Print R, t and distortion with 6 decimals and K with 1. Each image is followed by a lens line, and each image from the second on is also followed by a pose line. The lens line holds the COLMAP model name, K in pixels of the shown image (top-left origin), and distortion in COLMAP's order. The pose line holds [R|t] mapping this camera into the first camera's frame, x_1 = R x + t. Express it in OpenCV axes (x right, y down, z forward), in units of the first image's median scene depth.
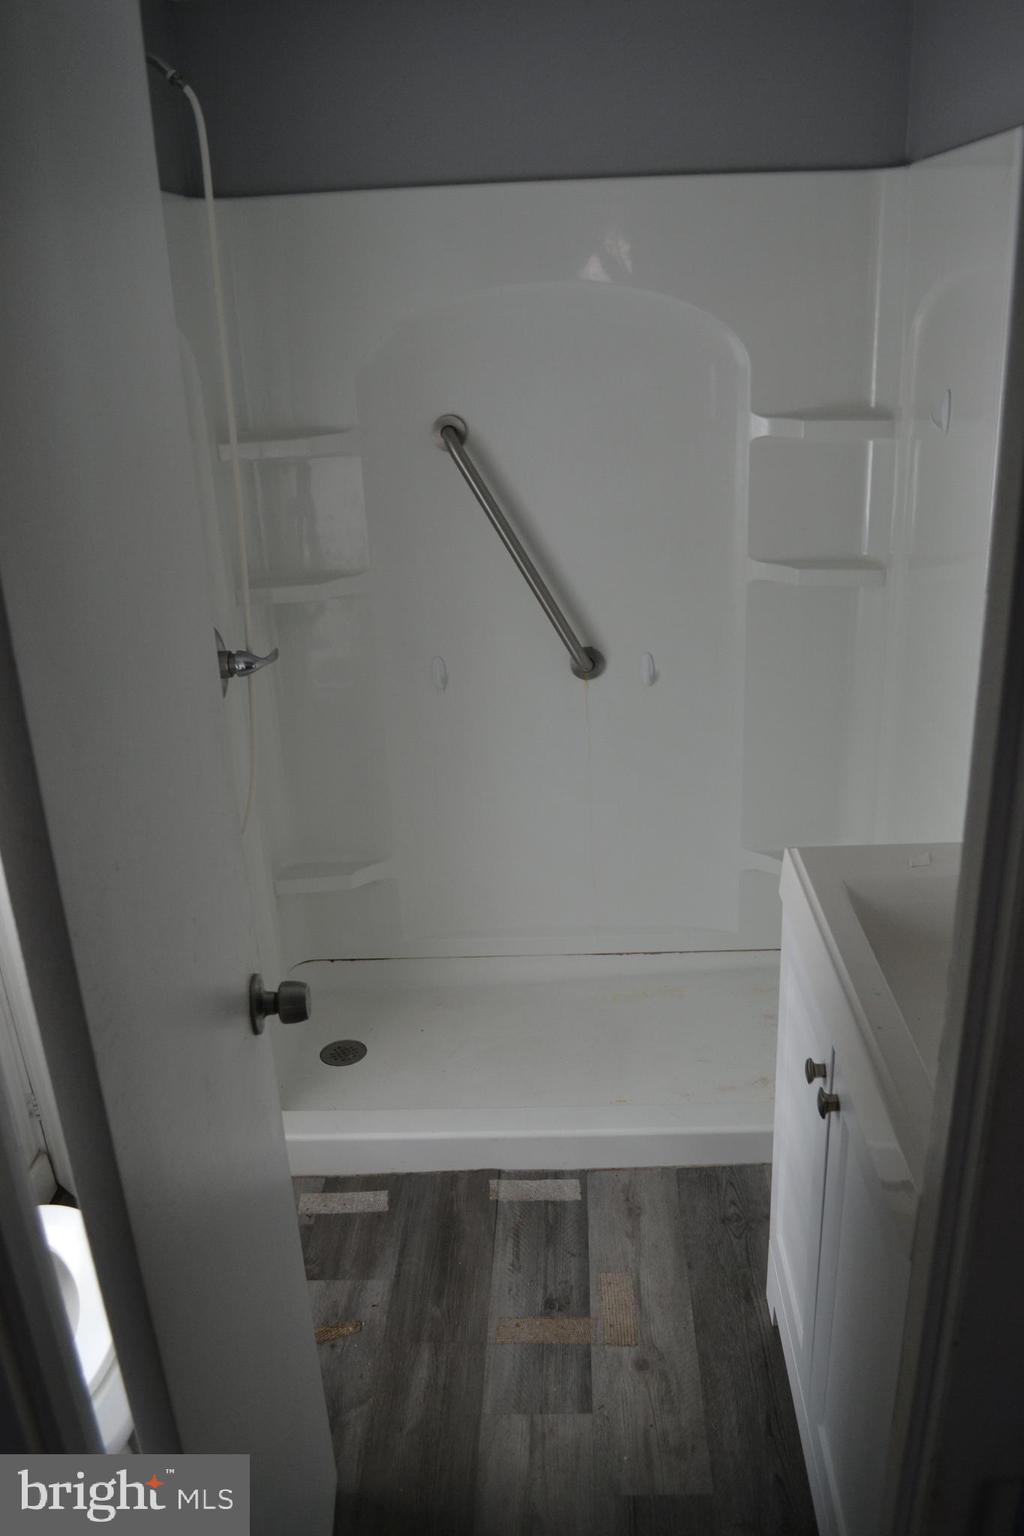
lens RADIAL K [[1224.1, 0, 511.6], [0, 1224.1, 773.7], [0, 0, 1]] dist [-0.085487, 0.012652]
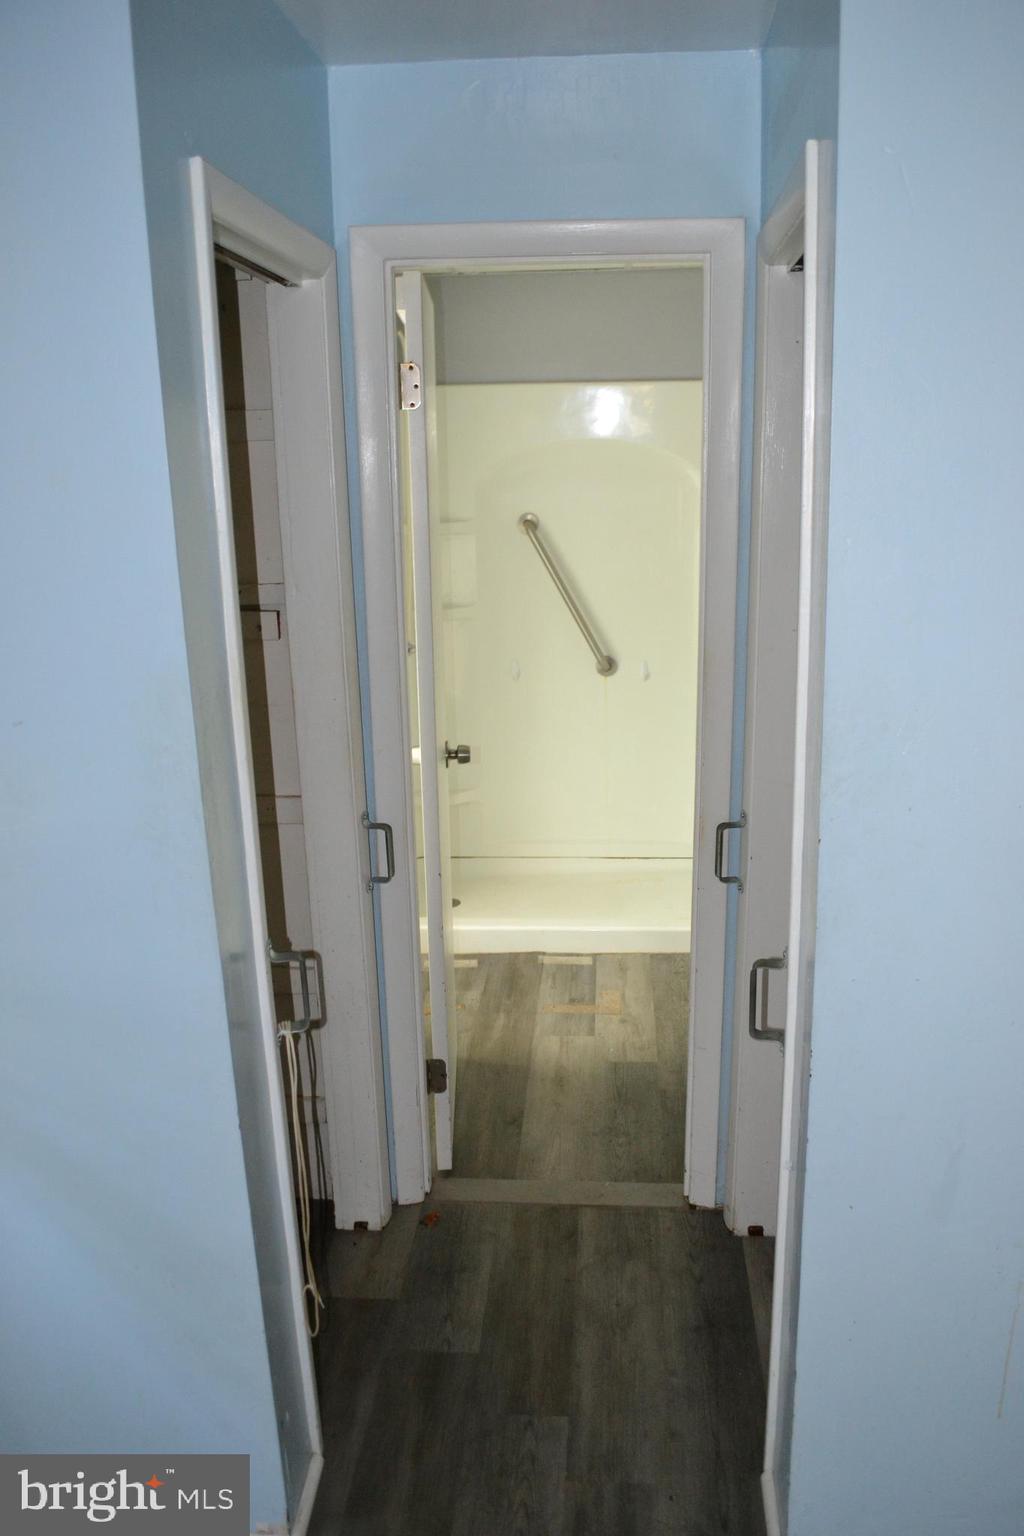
lens RADIAL K [[1224.1, 0, 515.2], [0, 1224.1, 764.3], [0, 0, 1]] dist [-0.085487, 0.012652]
pose [[0.999069, 0.035756, -0.024140, -0.019832], [-0.038265, 0.992850, -0.113067, 0.283854], [0.019925, 0.113886, 0.993294, -0.752832]]
